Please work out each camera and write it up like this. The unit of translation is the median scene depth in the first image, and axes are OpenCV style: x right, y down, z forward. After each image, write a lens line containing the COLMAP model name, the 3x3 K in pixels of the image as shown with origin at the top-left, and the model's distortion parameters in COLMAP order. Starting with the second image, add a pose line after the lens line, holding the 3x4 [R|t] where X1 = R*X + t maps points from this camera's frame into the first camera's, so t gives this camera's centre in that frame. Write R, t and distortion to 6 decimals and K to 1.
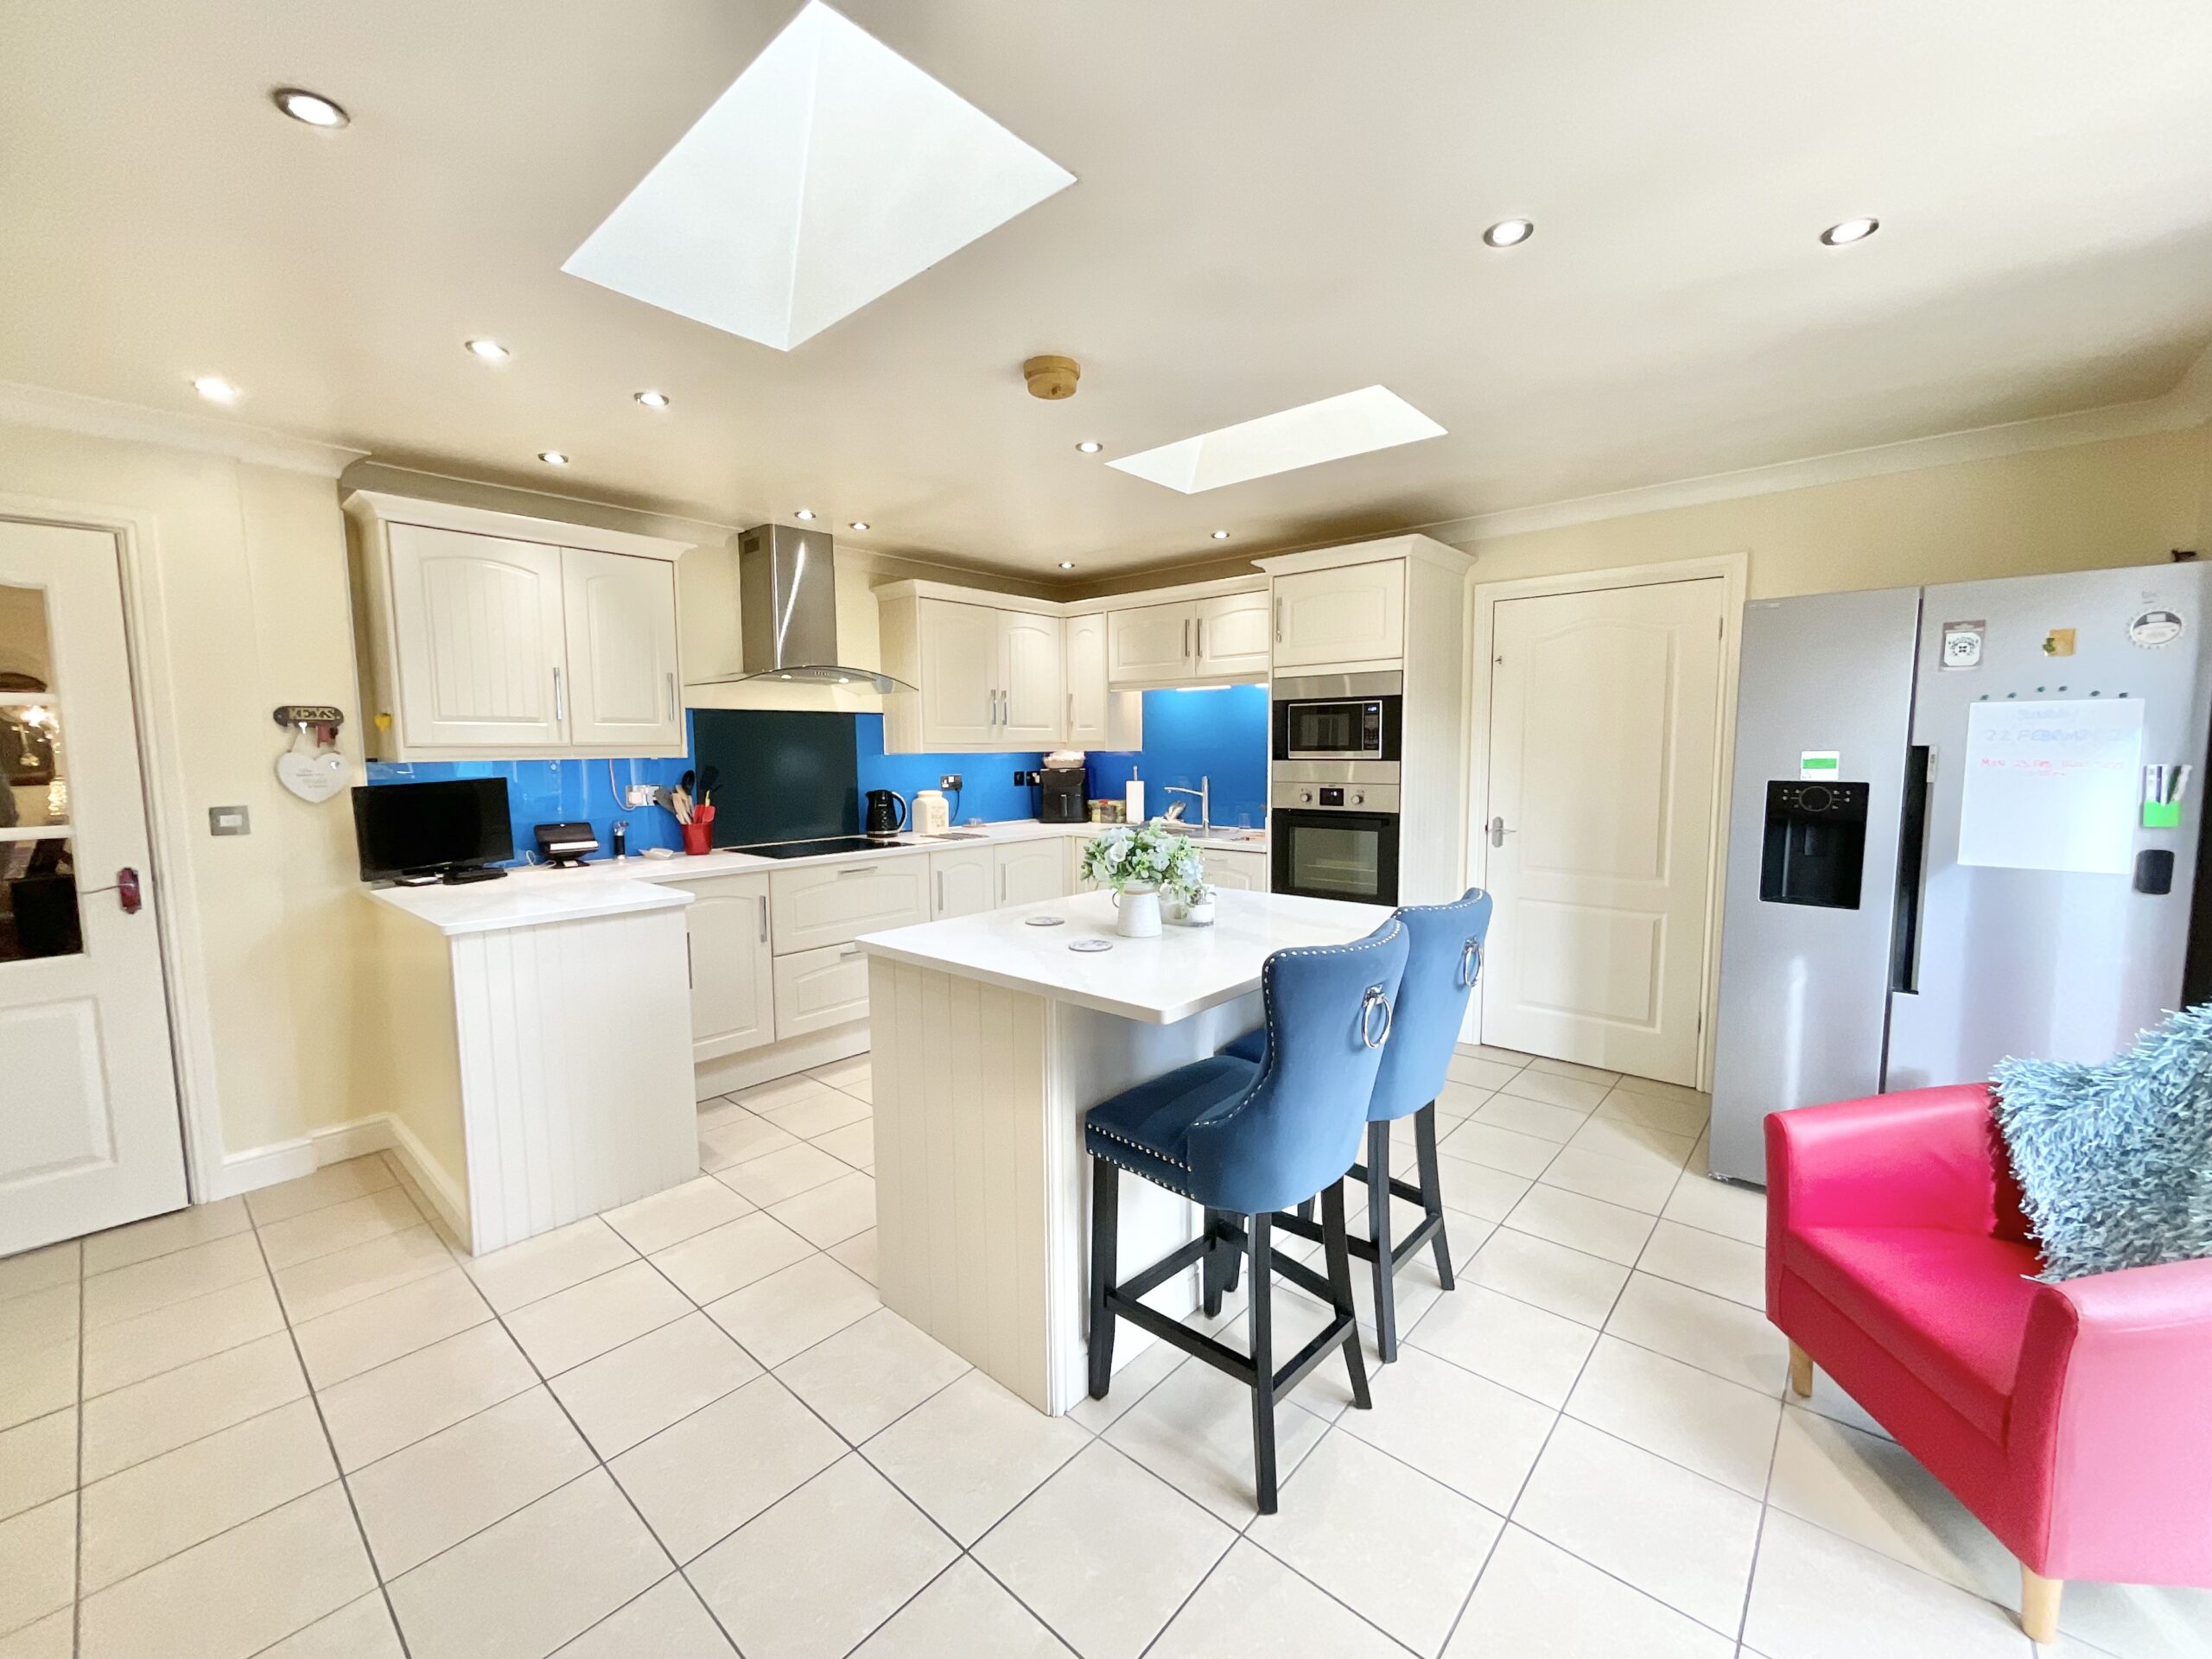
lens RADIAL K [[900.4, 0, 1107.9], [0, 900.4, 828.7], [0, 0, 1]] dist [-0.002745, 0.000019]
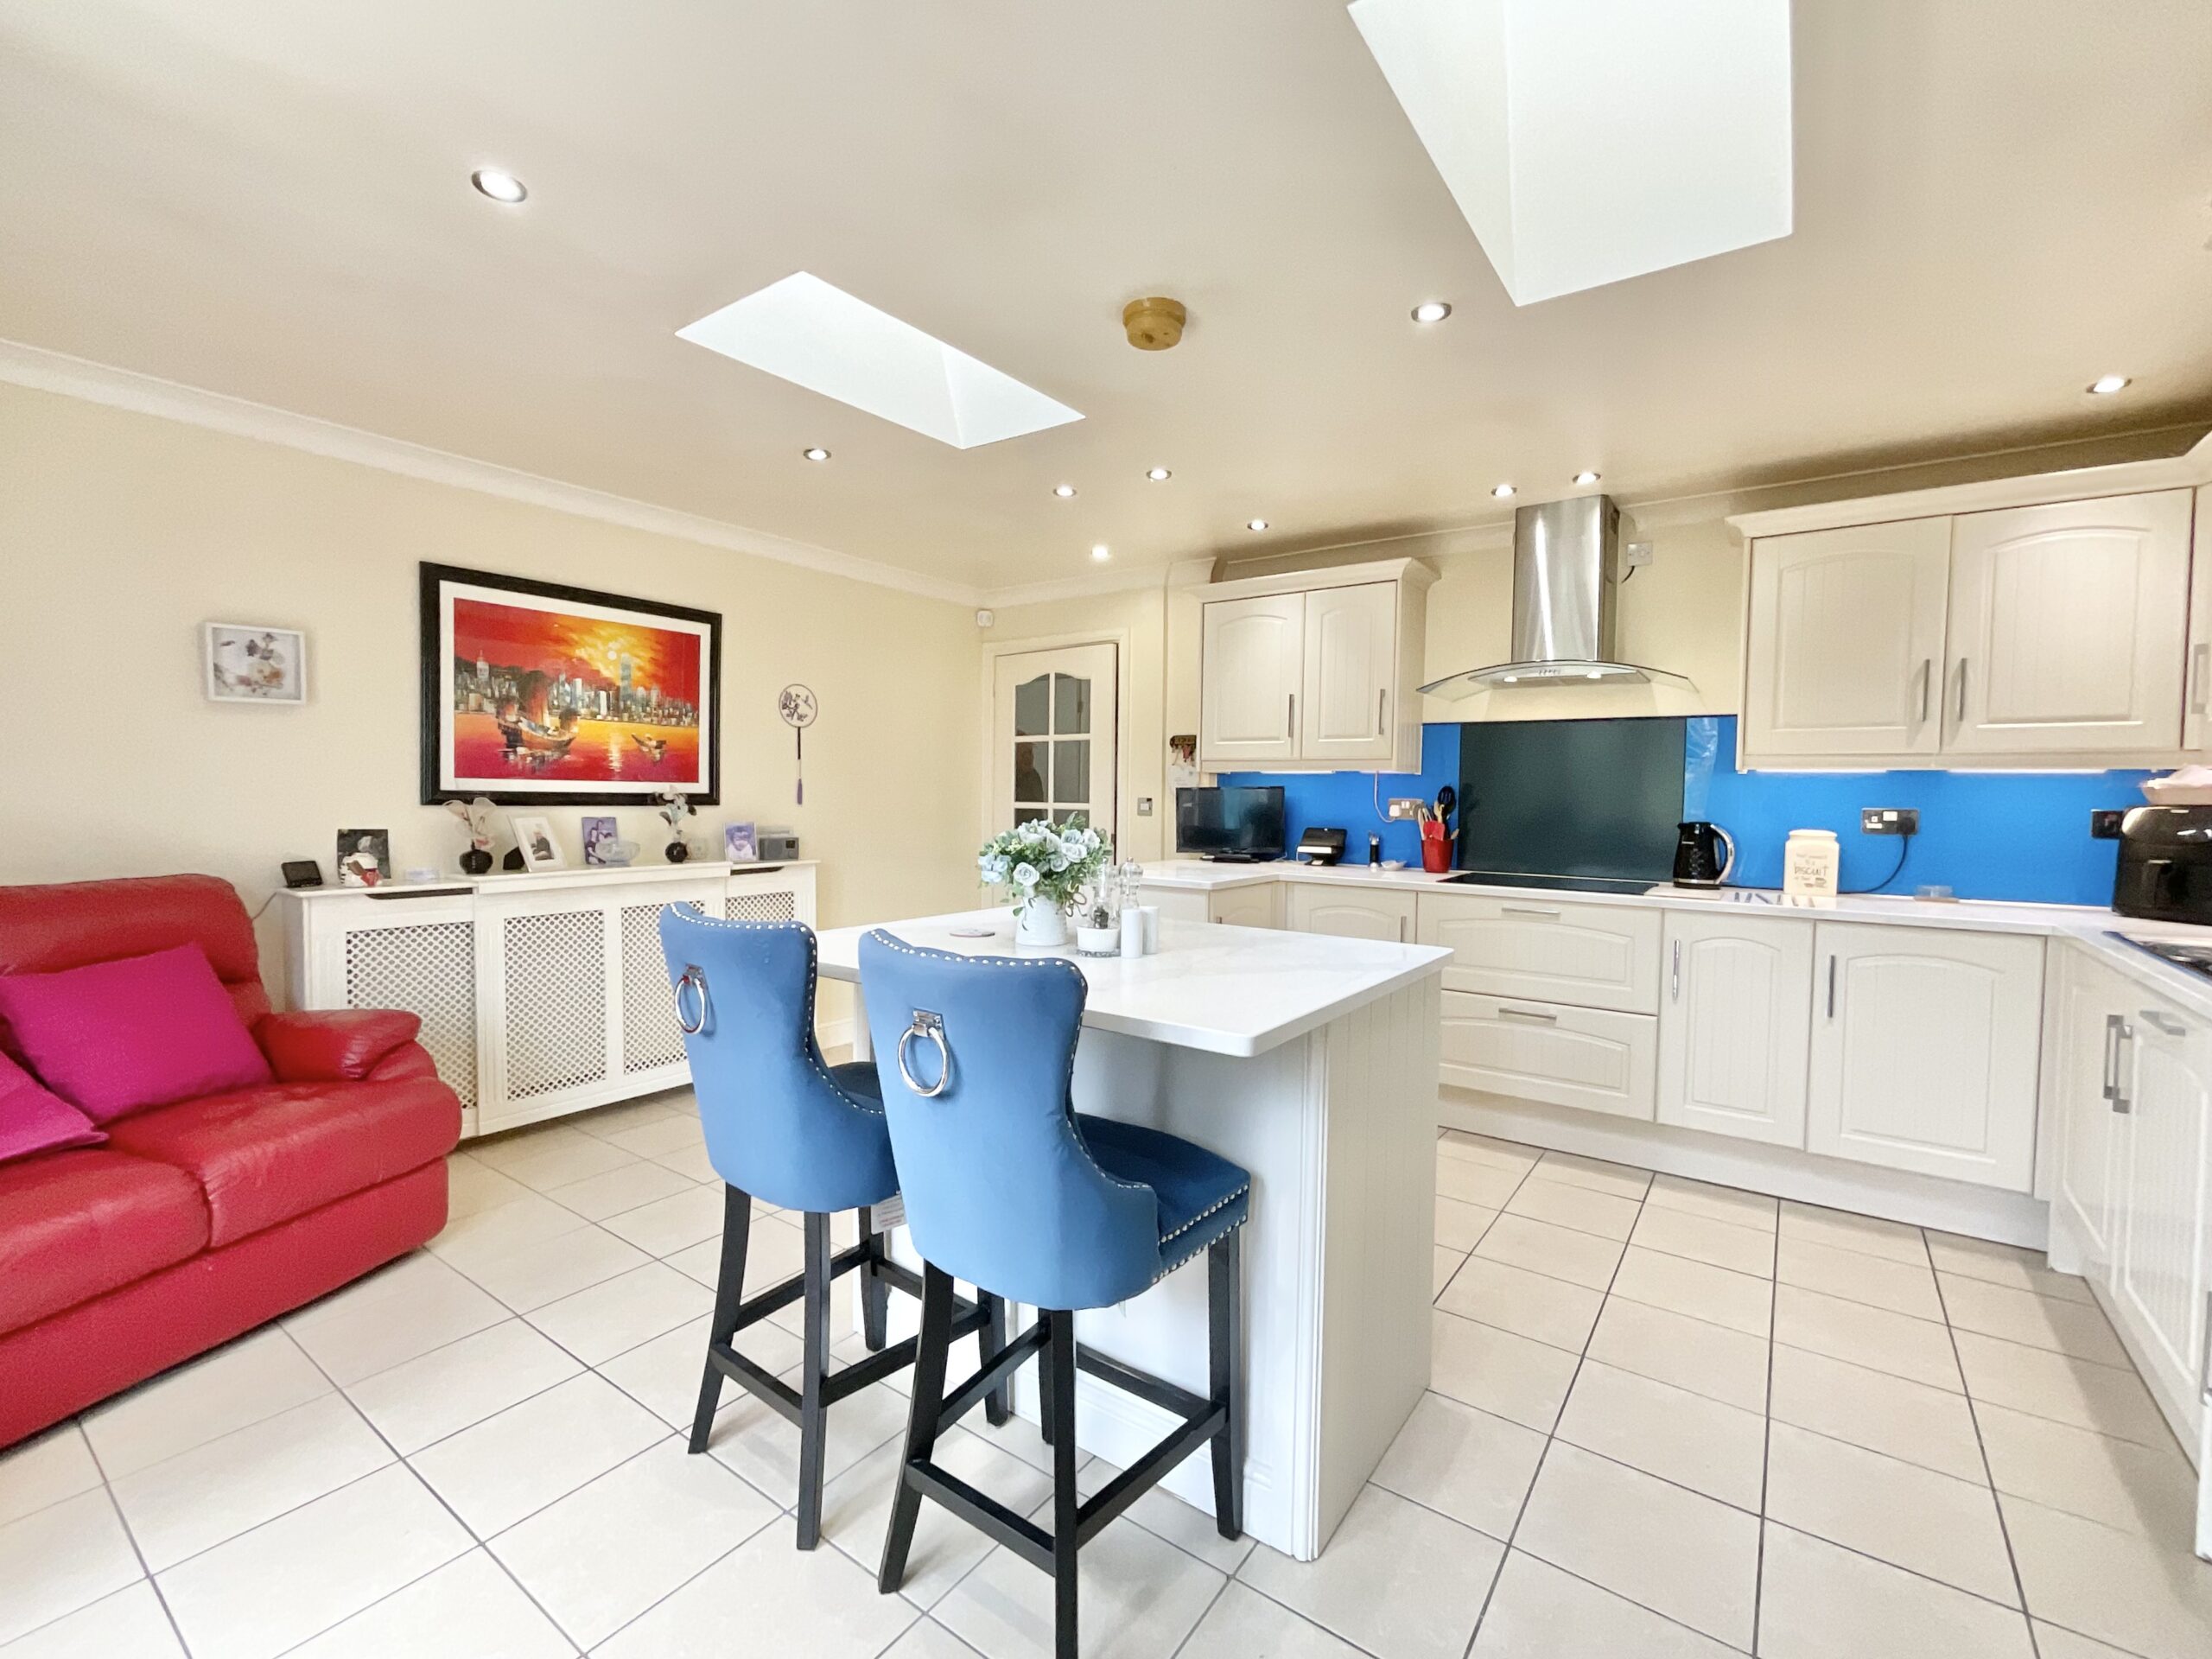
lens RADIAL K [[971.0, 0, 1116.0], [0, 971.0, 825.0], [0, 0, 1]] dist [-0.000672, -0.000105]
pose [[0.091185, 0.042947, -0.994907, 0.537272], [-0.106093, 0.993803, 0.033175, -0.019718], [0.990166, 0.102528, 0.095177, 0.539579]]
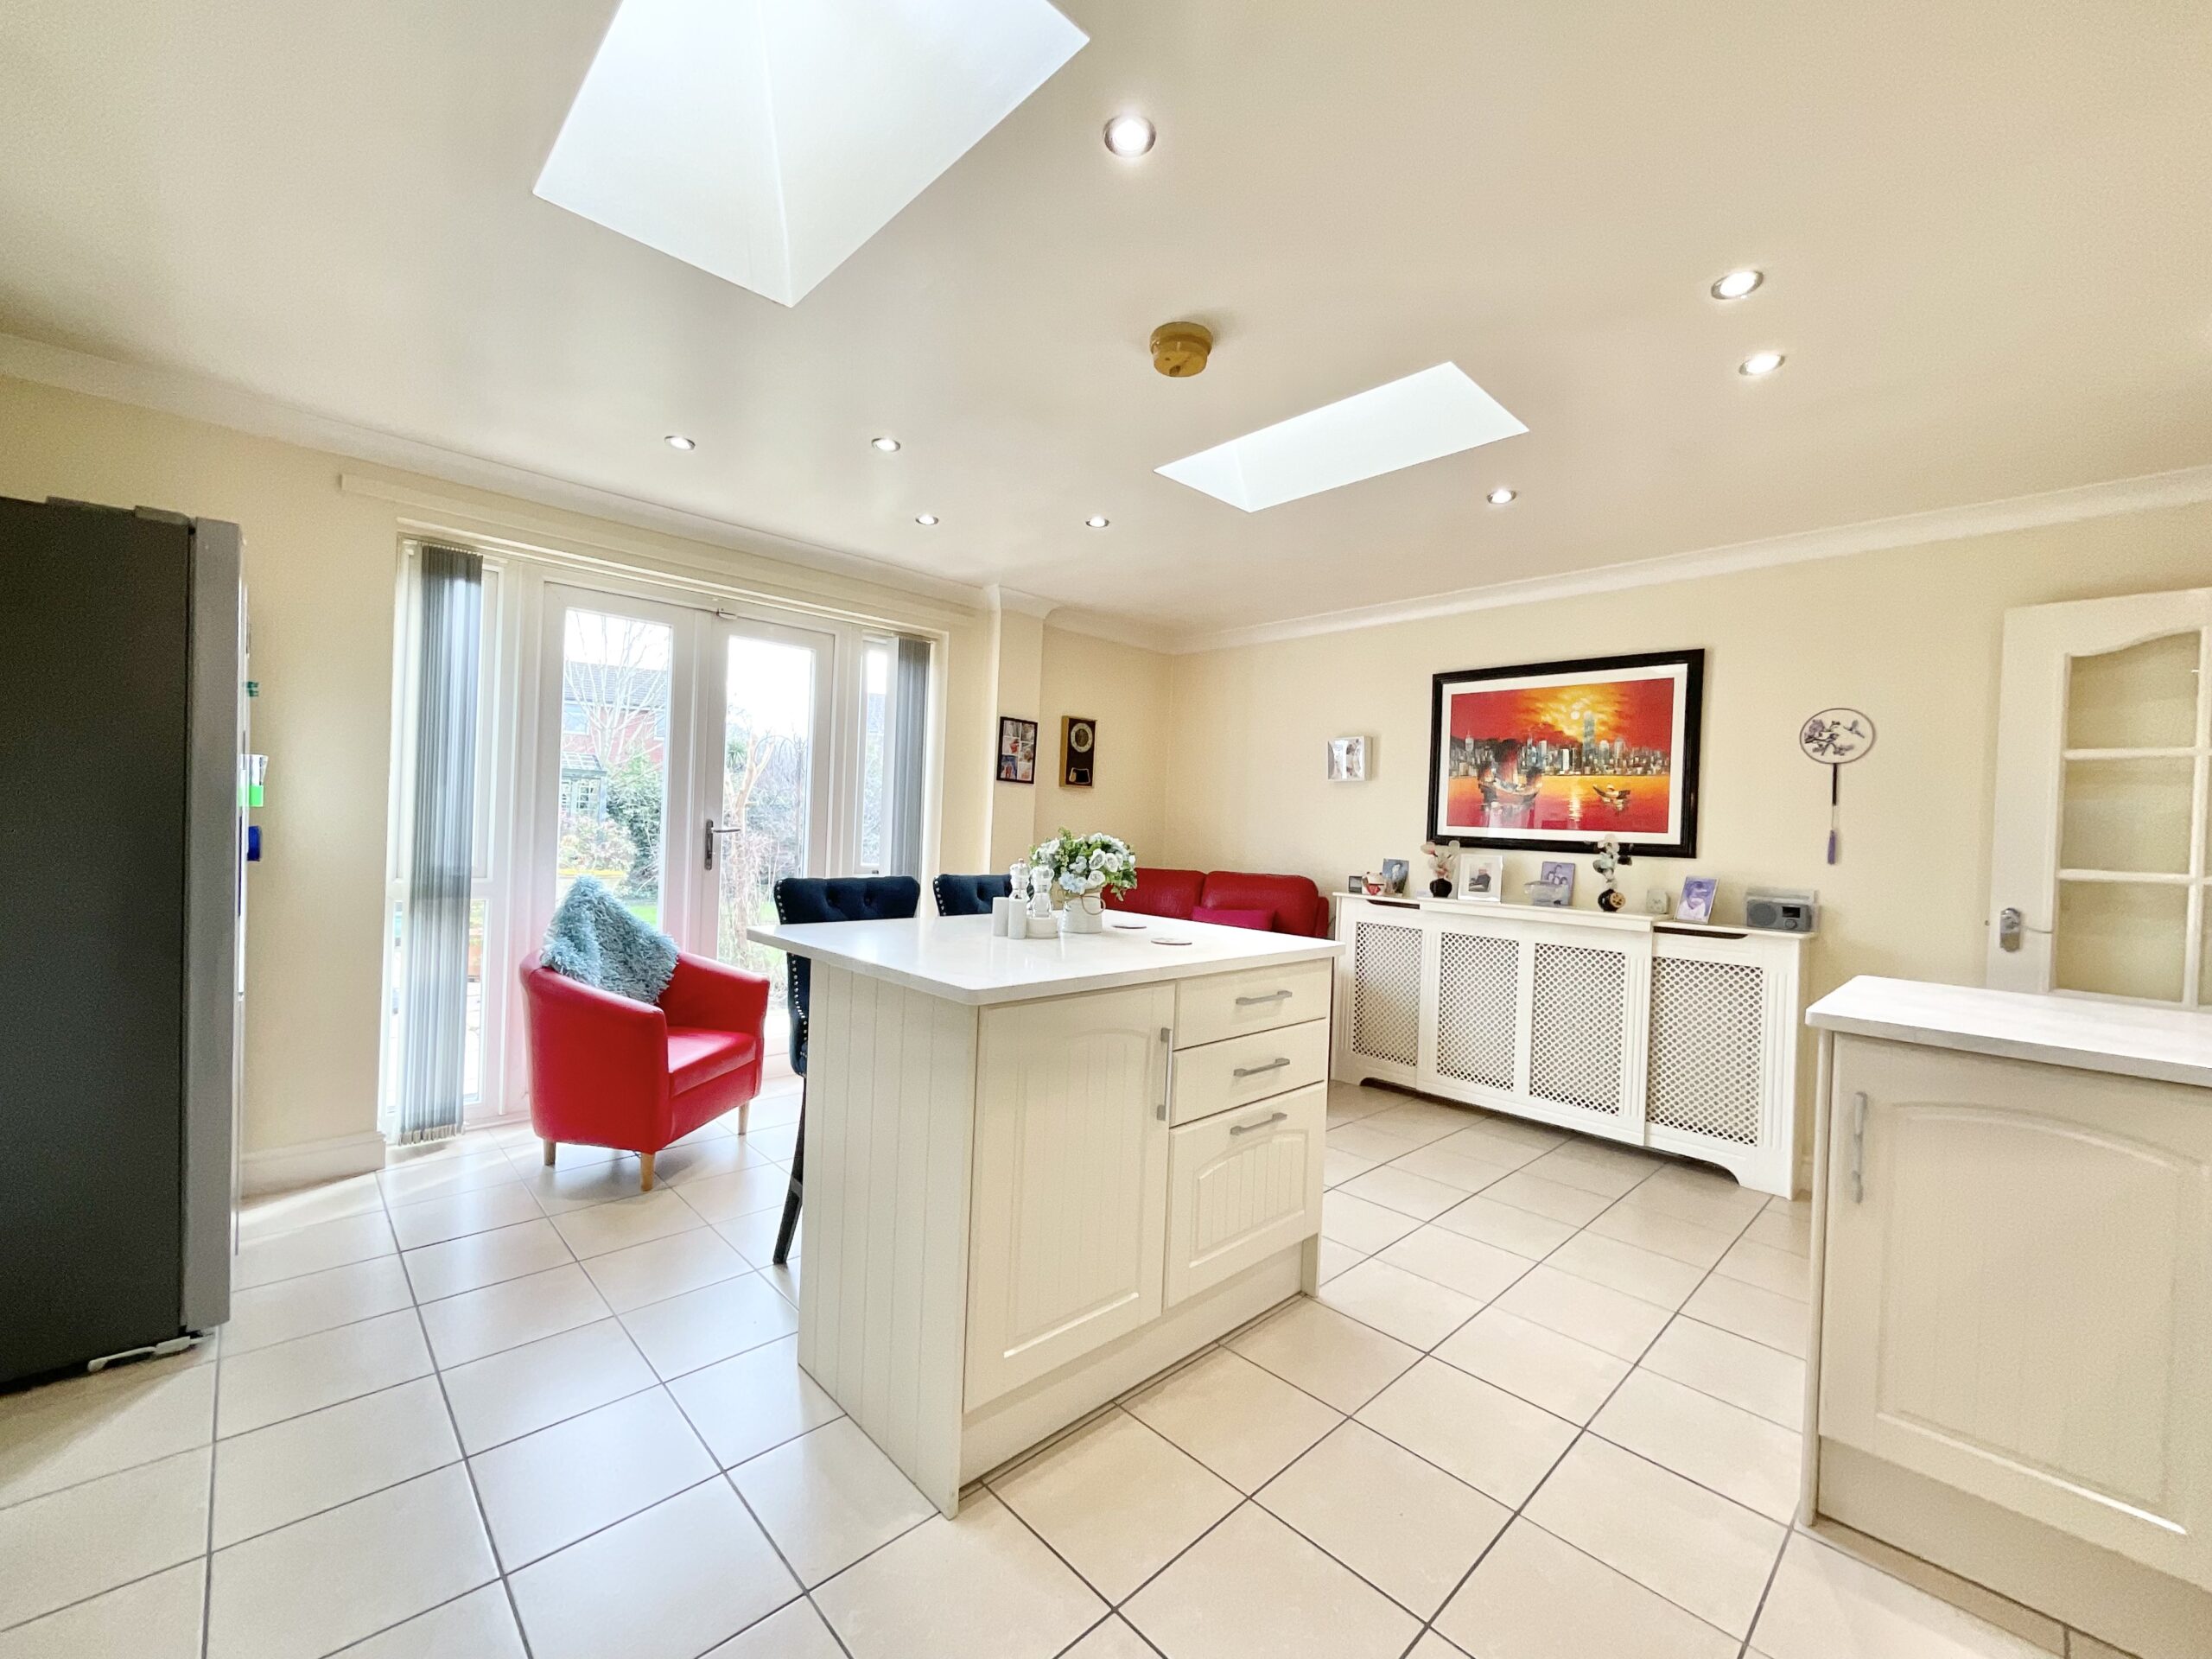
lens RADIAL K [[900.4, 0, 1118.7], [0, 900.4, 827.9], [0, 0, 1]] dist [-0.002745, 0.000019]
pose [[-0.996109, -0.029380, 0.083088, -0.056463], [-0.021414, 0.995228, 0.095194, -0.062222], [-0.085488, 0.093044, -0.991985, 1.133517]]
